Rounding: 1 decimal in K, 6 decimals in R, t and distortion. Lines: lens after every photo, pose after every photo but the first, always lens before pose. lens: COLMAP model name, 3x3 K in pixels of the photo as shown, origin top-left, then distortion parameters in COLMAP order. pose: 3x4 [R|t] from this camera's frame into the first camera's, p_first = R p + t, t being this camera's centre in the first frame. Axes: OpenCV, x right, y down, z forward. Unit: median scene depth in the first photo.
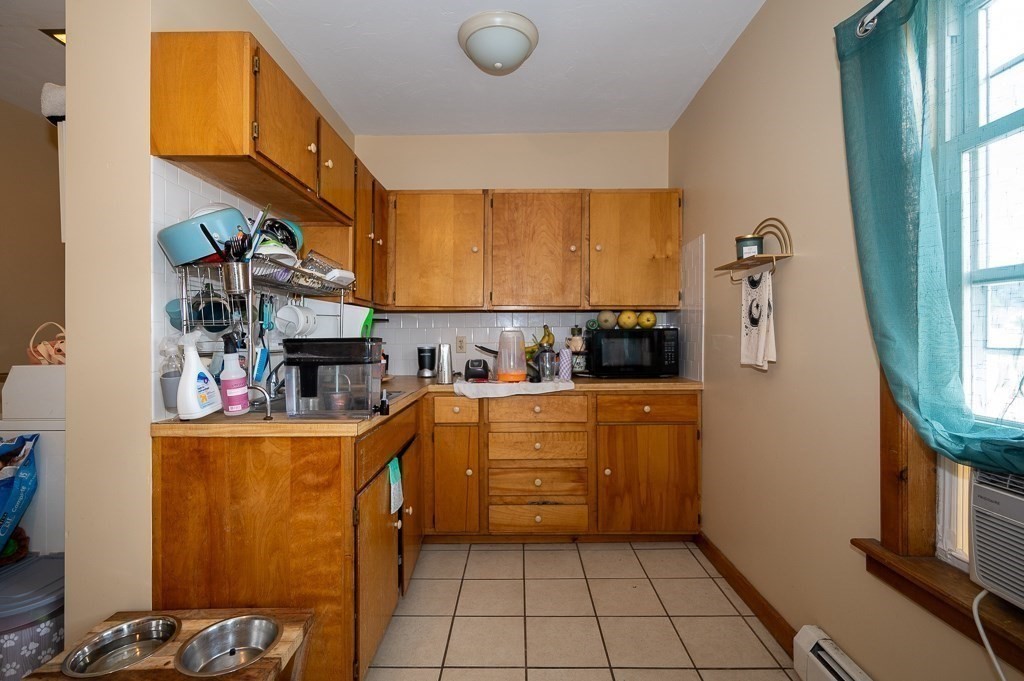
lens RADIAL K [[463.3, 0, 509.4], [0, 463.3, 336.9], [0, 0, 1]] dist [-0.001931, -0.001545]
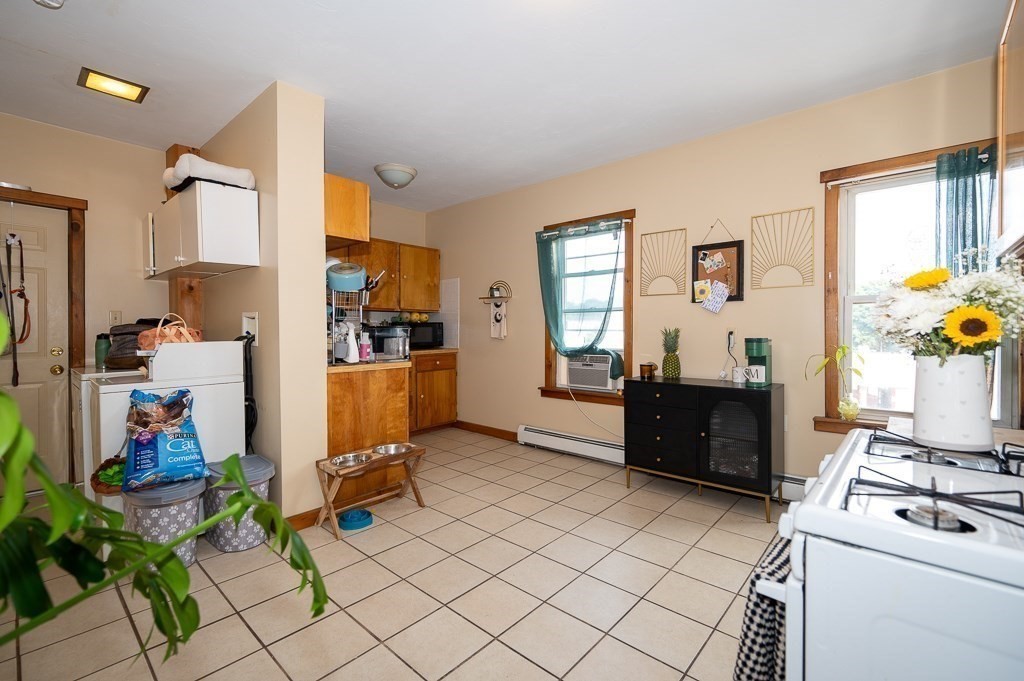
lens RADIAL K [[463.3, 0, 510.6], [0, 463.3, 338.2], [0, 0, 1]] dist [-0.001931, -0.001545]
pose [[0.641488, -0.012961, 0.767024, -1.373351], [-0.002544, 0.999816, 0.019023, 0.014820], [-0.767129, -0.014154, 0.641337, -0.695489]]
